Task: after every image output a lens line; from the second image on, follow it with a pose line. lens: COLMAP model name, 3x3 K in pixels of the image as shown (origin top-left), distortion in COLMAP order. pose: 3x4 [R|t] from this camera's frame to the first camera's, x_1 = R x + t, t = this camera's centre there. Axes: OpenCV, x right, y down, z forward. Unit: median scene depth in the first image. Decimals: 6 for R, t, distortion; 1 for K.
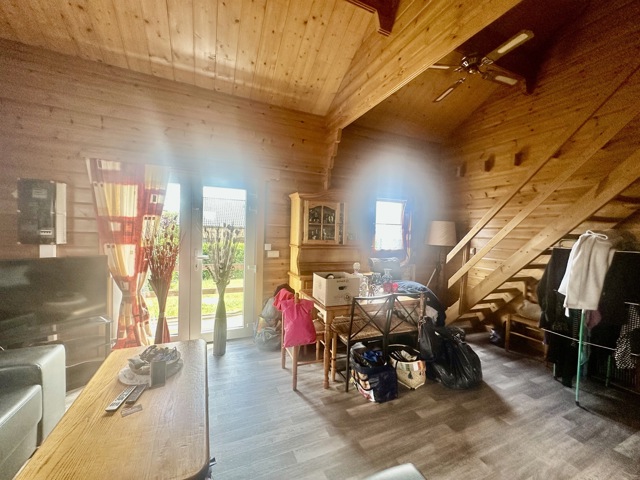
lens RADIAL K [[256.4, 0, 317.5], [0, 256.4, 240.3], [0, 0, 1]] dist [-0.001288, -0.000354]
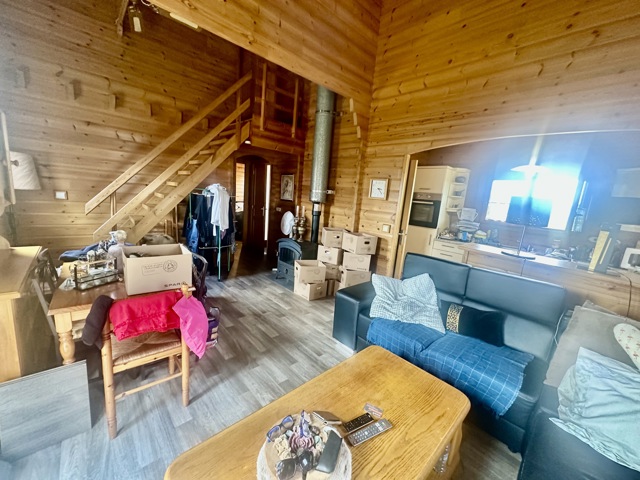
lens RADIAL K [[256.4, 0, 320.2], [0, 256.4, 241.2], [0, 0, 1]] dist [-0.001288, -0.000354]
pose [[-0.327430, -0.220686, 0.918742, -0.966839], [-0.060110, 0.975238, 0.212834, -0.080402], [-0.942961, 0.014463, -0.332588, 1.056224]]
